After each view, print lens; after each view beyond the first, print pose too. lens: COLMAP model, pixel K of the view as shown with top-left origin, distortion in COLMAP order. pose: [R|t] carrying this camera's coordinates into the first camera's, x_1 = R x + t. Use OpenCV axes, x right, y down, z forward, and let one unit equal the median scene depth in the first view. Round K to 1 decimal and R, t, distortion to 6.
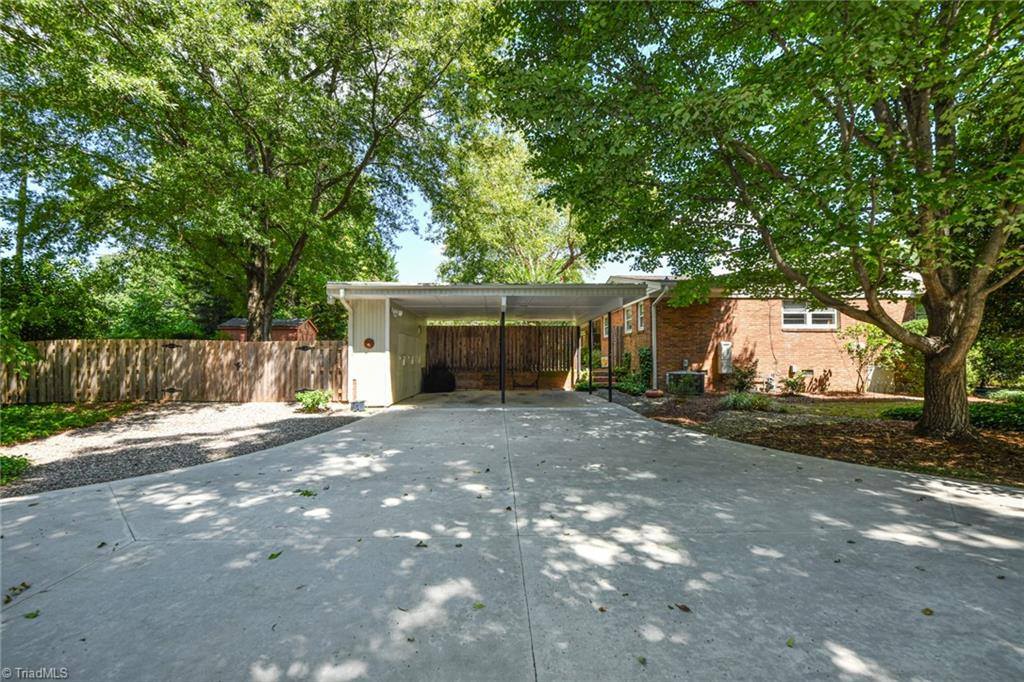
lens RADIAL K [[415.0, 0, 511.4], [0, 415.0, 347.2], [0, 0, 1]] dist [0.009241, -0.003539]
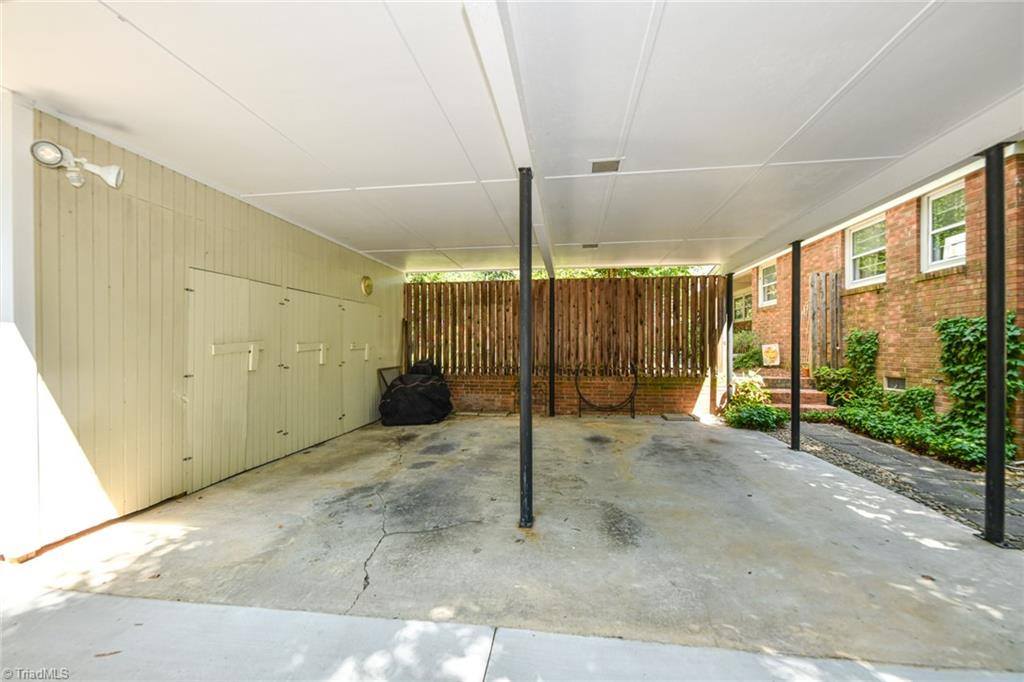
lens RADIAL K [[415.0, 0, 508.5], [0, 415.0, 343.8], [0, 0, 1]] dist [0.009241, -0.003539]
pose [[0.983219, -0.002694, -0.182407, 0.011622], [0.005775, 0.999849, 0.016363, 0.014275], [0.182335, -0.017142, 0.983087, 0.535725]]
